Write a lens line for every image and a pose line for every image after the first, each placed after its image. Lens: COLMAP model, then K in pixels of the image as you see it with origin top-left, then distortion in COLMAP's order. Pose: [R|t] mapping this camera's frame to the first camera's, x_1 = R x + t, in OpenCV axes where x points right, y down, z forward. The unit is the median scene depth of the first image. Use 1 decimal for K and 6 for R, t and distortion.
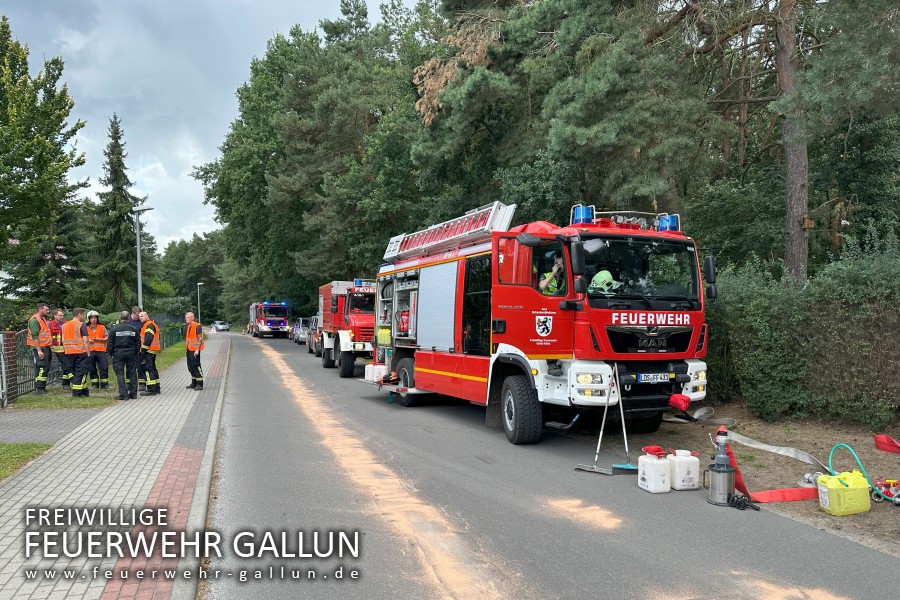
lens RADIAL K [[626.2, 0, 438.5], [0, 626.2, 350.1], [0, 0, 1]] dist [0.069771, -0.080804]
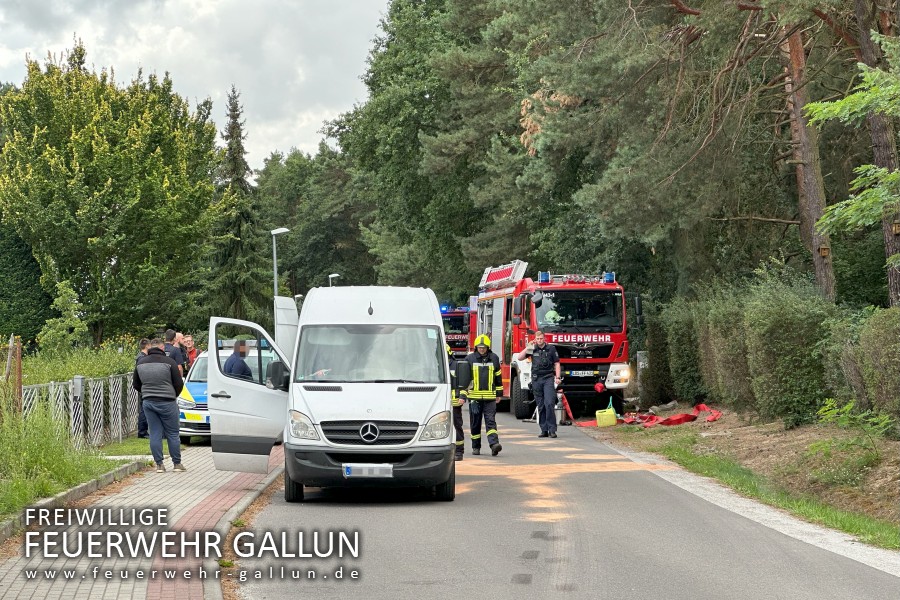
lens RADIAL K [[1996.7, 0, 449.7], [0, 1996.7, 300.1], [0, 0, 1]] dist [0.344875, 0.000000]
pose [[0.954371, -0.020111, -0.297946, 0.511814], [0.001234, 0.997987, -0.063412, 0.059813], [0.298622, 0.060151, 0.952474, -1.347172]]
